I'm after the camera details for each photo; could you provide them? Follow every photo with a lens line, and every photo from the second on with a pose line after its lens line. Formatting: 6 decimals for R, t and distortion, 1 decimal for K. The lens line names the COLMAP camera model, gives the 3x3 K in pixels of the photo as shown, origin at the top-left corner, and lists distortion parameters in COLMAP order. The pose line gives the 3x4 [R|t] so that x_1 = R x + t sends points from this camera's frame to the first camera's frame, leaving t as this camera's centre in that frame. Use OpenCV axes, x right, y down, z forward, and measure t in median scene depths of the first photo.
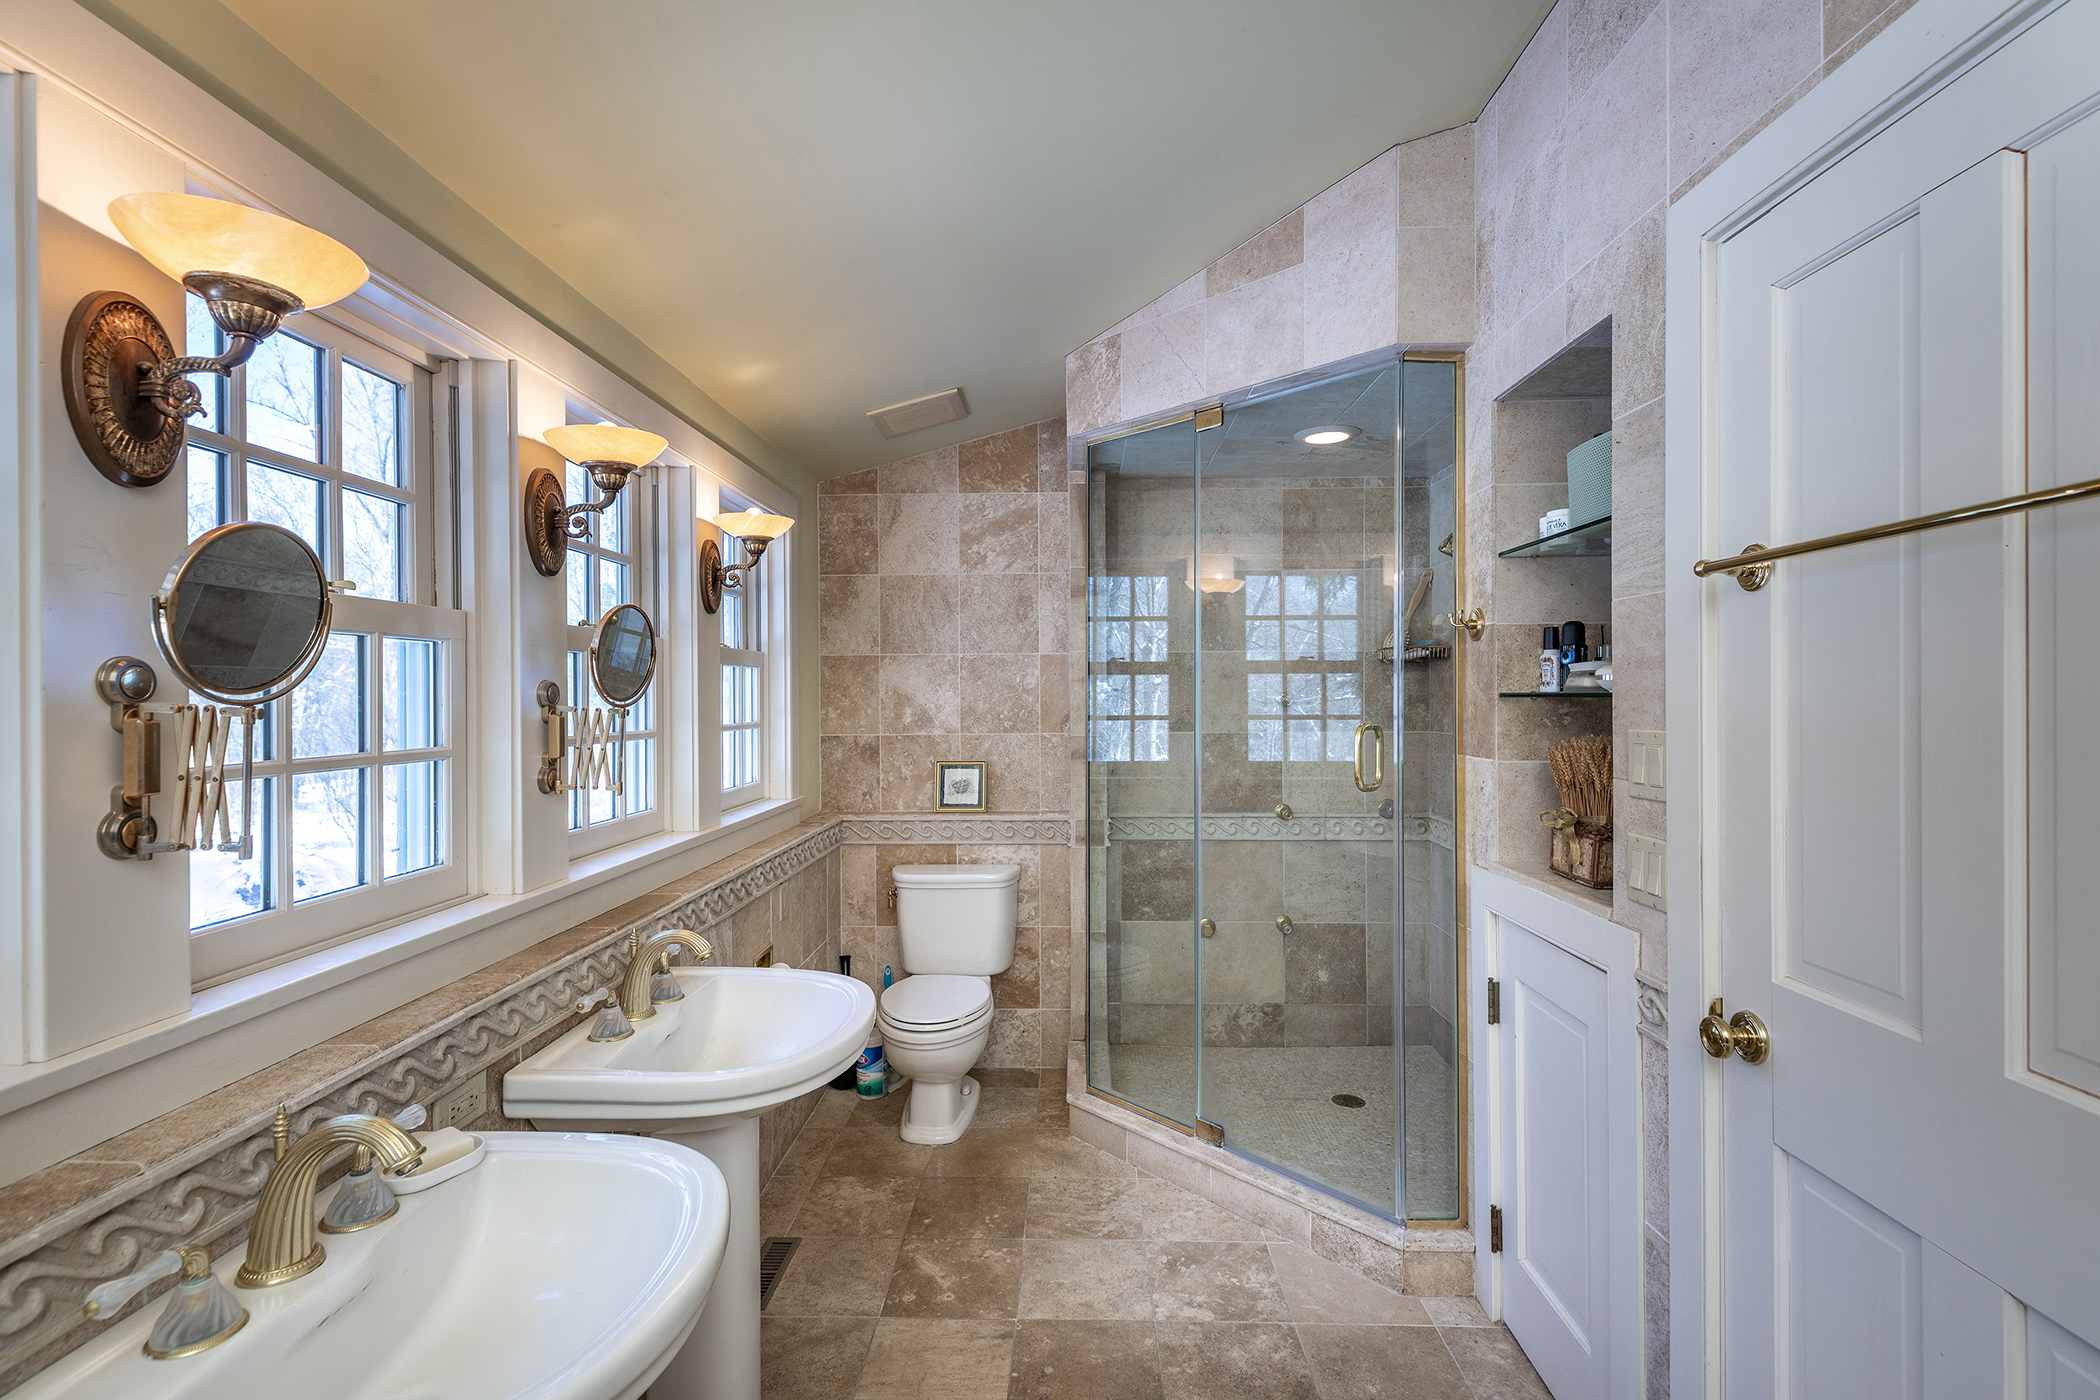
lens RADIAL K [[1179.2, 0, 1048.3], [0, 1179.2, 700.2], [0, 0, 1]] dist [0.029822, -0.012359]
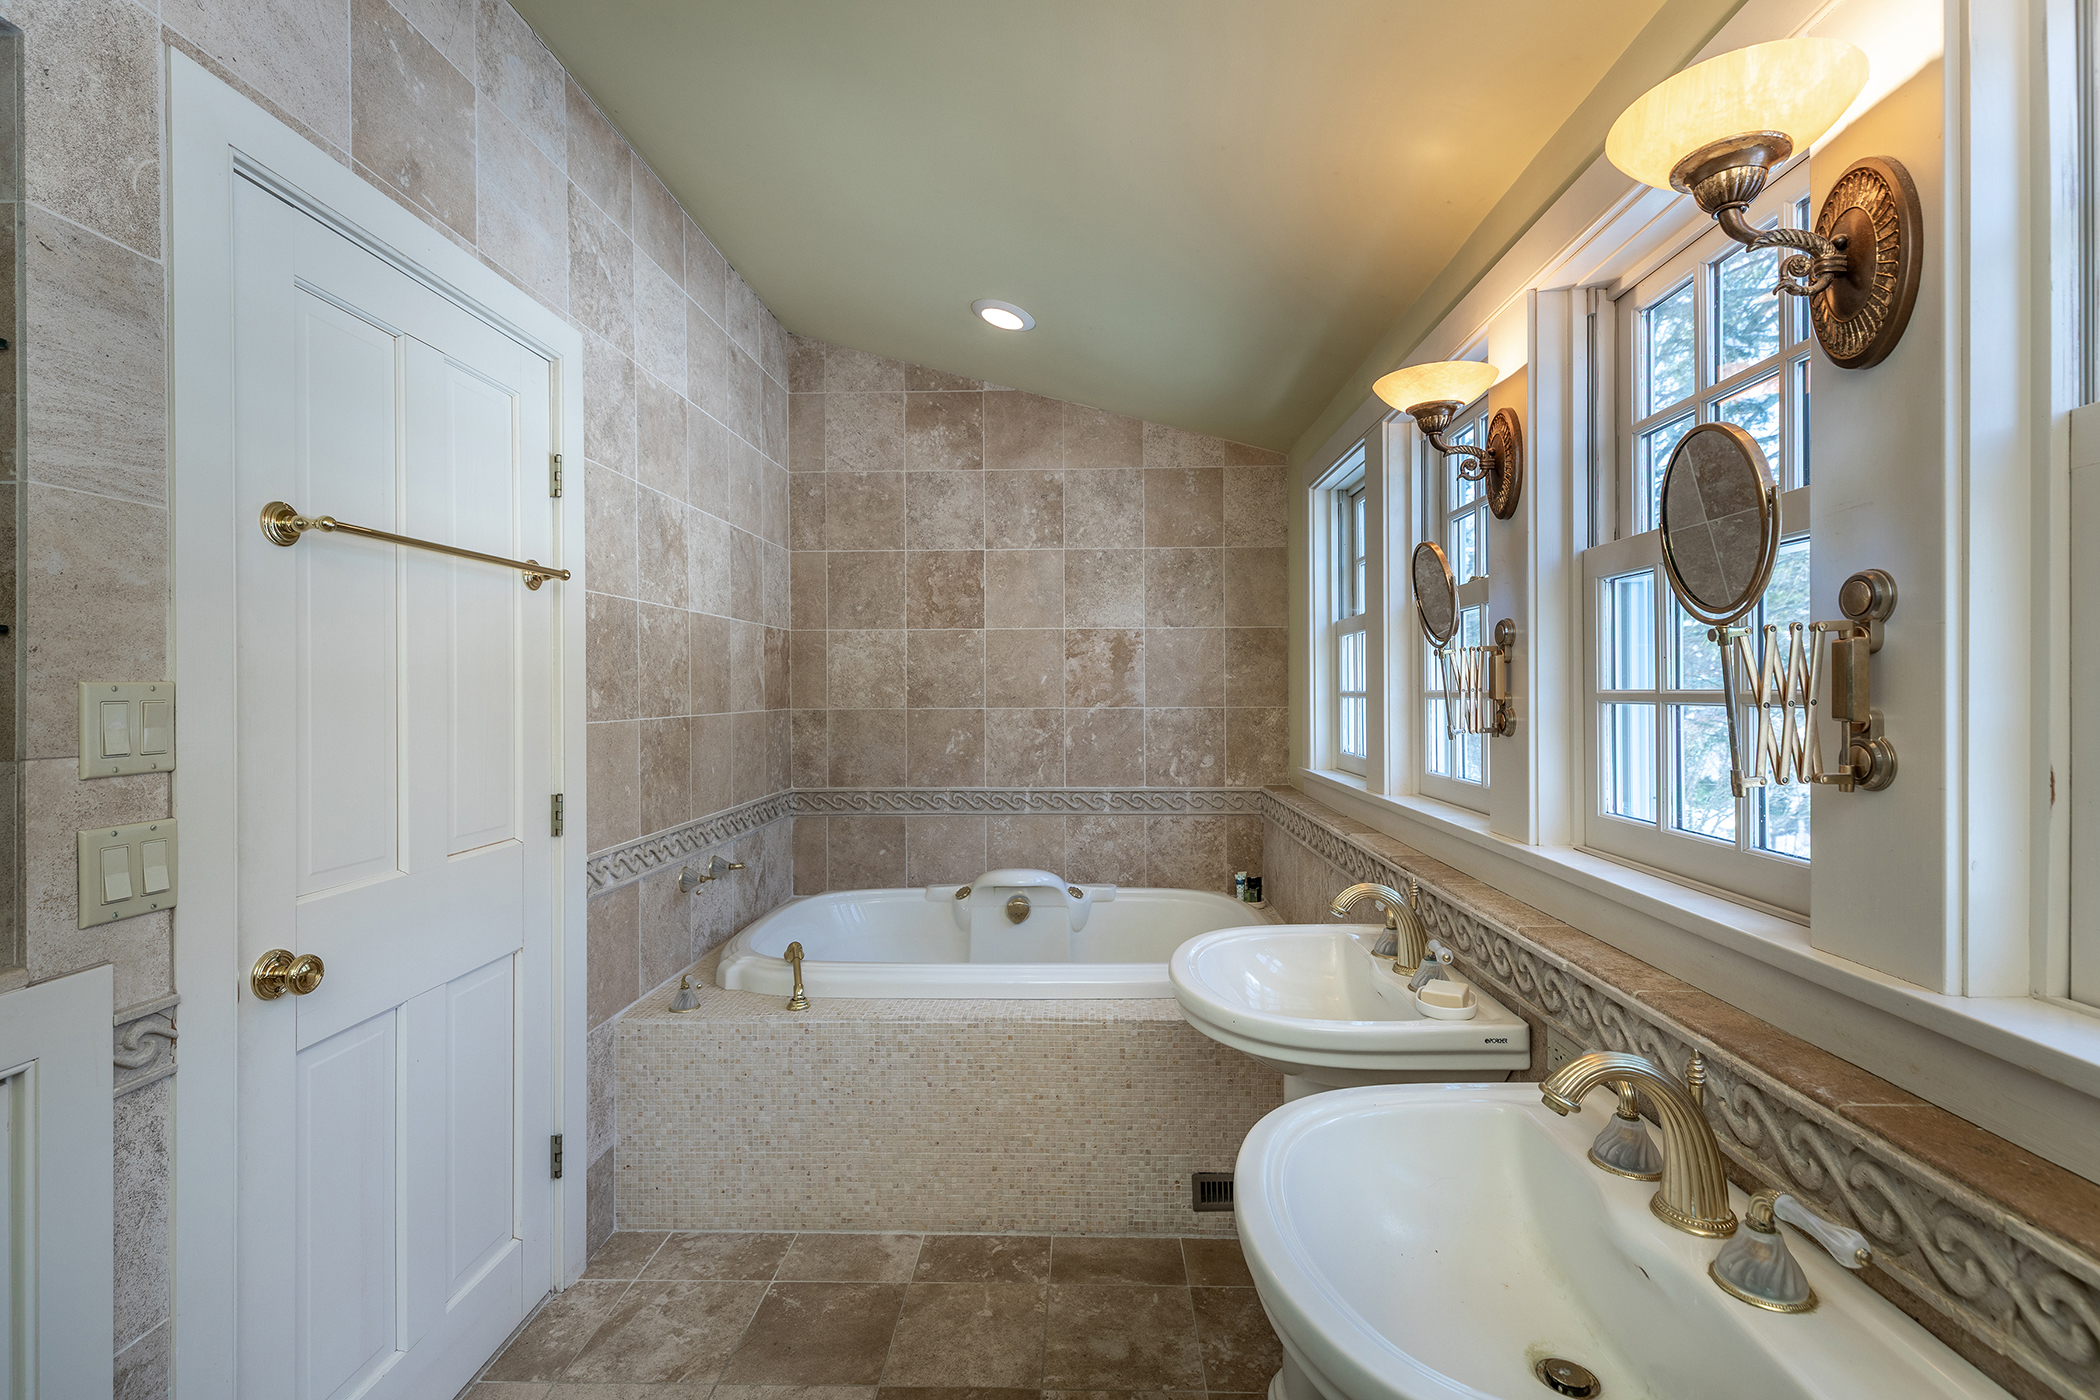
lens RADIAL K [[967.7, 0, 1052.5], [0, 967.7, 695.3], [0, 0, 1]] dist [0.008019, 0.000596]
pose [[-0.999920, 0.009596, 0.008212, -0.084977], [0.009621, 0.999949, 0.002988, 0.037989], [-0.008183, 0.003067, -0.999962, 1.636052]]
